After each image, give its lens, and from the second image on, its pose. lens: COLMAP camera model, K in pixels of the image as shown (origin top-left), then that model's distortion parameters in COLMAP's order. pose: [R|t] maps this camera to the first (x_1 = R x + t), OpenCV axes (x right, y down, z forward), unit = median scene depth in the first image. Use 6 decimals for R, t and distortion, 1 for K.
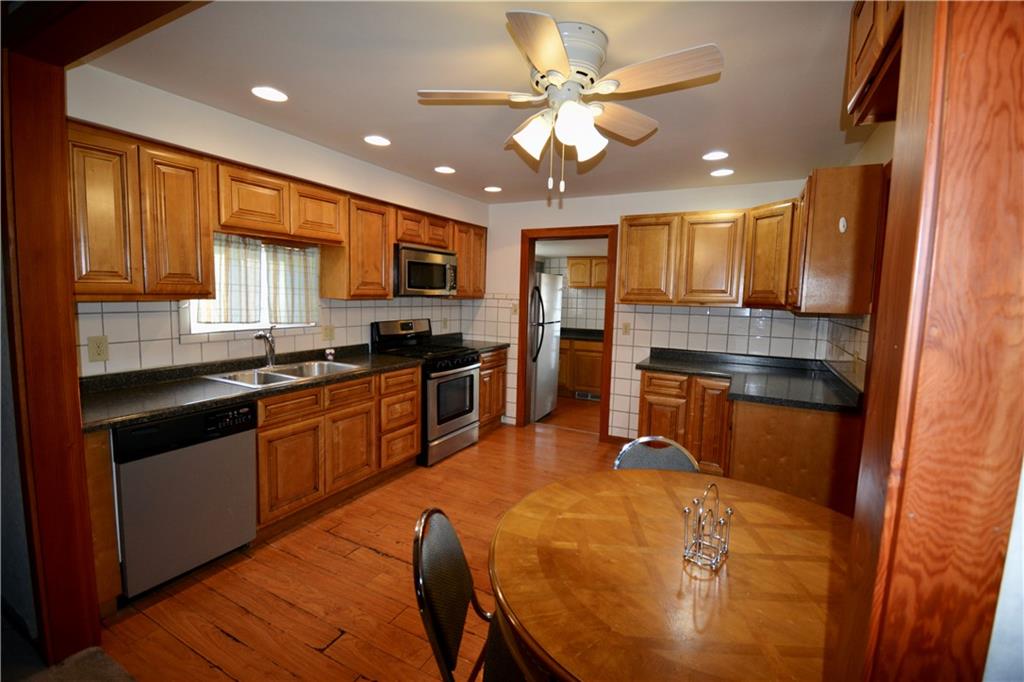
lens RADIAL K [[450.8, 0, 511.6], [0, 450.8, 338.7], [0, 0, 1]] dist [0.018655, -0.026338]
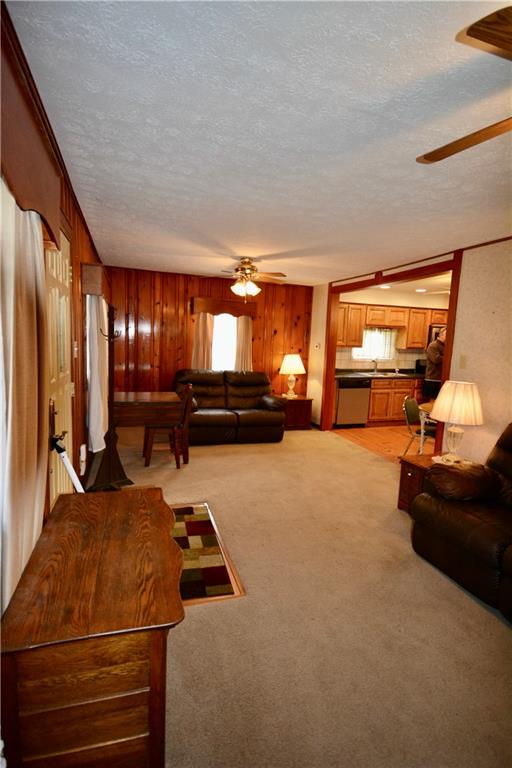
lens RADIAL K [[384.6, 0, 256.0], [0, 384.6, 384.0], [0, 0, 1]] dist [-0.003605, -0.001154]
pose [[0.720254, 0.082854, -0.688745, 0.517978], [-0.087909, 0.995739, 0.027853, 0.117894], [0.688118, 0.040486, 0.724468, -1.096570]]
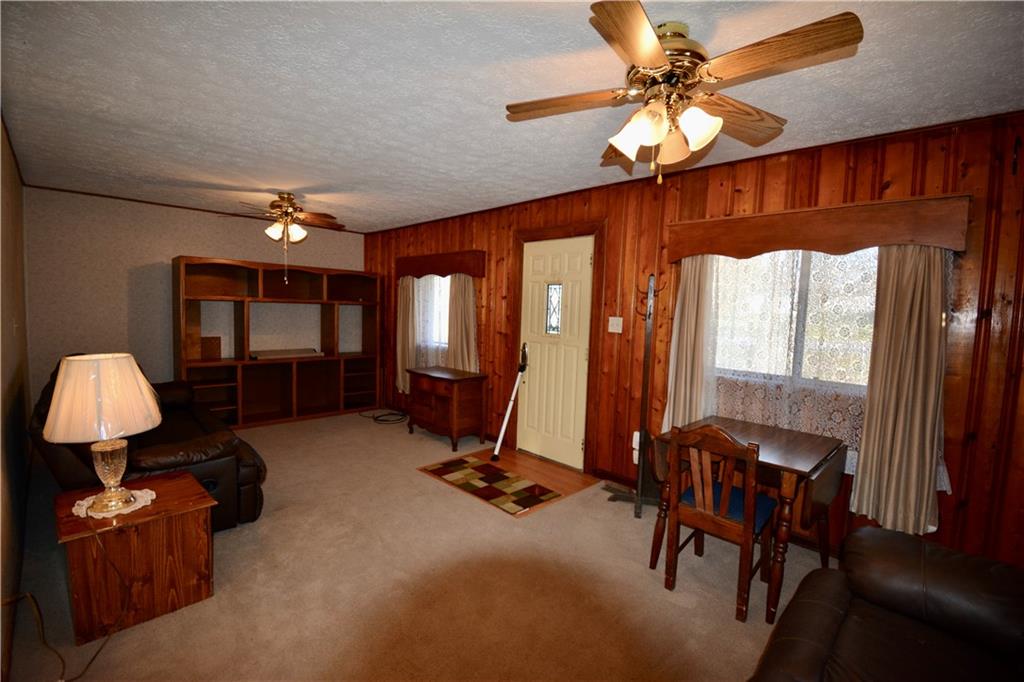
lens RADIAL K [[450.8, 0, 511.6], [0, 450.8, 338.7], [0, 0, 1]] dist [0.018655, -0.026338]
pose [[-0.954989, -0.075818, 0.286788, -0.454896], [-0.027559, 0.985281, 0.168707, -0.042356], [-0.295358, 0.153209, -0.943022, 0.349289]]
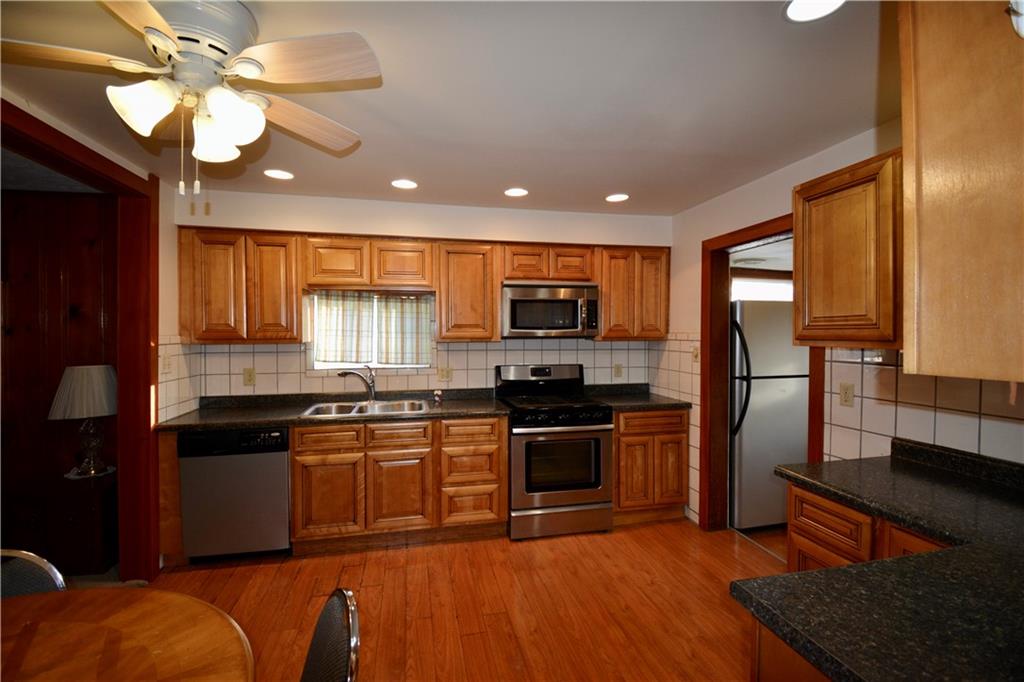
lens RADIAL K [[450.8, 0, 511.6], [0, 450.8, 338.7], [0, 0, 1]] dist [0.018655, -0.026338]
pose [[0.649541, -0.015142, -0.760175, 0.507833], [-0.060064, 0.995655, -0.071155, -0.032439], [0.757950, 0.091877, 0.645810, 0.467988]]
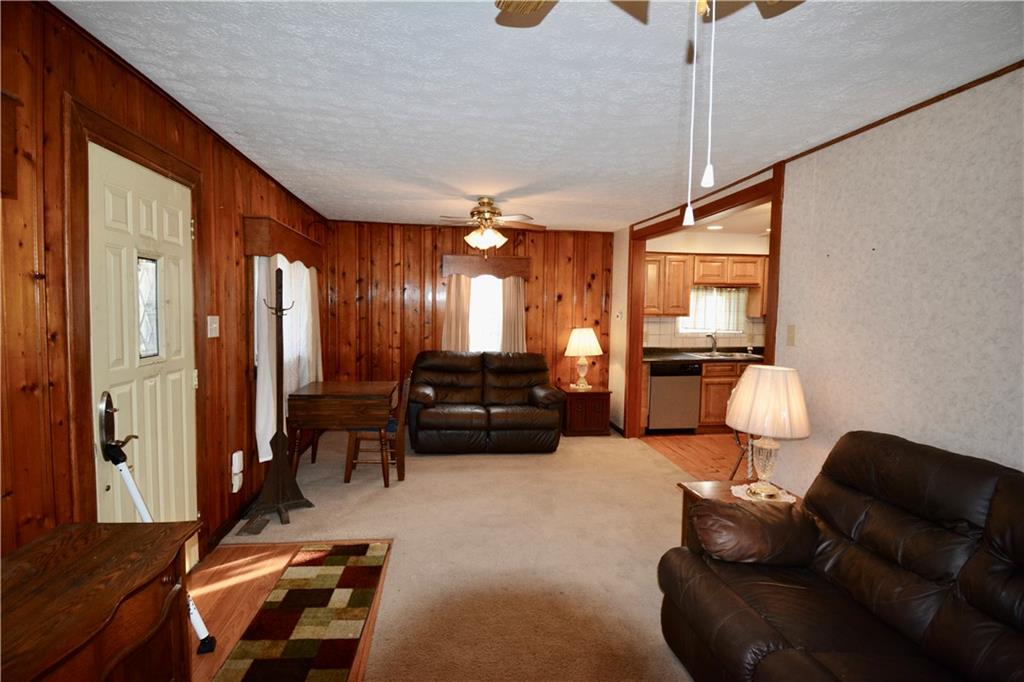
lens RADIAL K [[512.8, 0, 508.0], [0, 512.8, 337.4], [0, 0, 1]] dist [-0.003605, -0.001154]
pose [[0.579463, 0.029823, -0.814452, 0.639678], [-0.078577, 0.996719, -0.019408, 0.096818], [0.811201, 0.075244, 0.579906, -0.851157]]
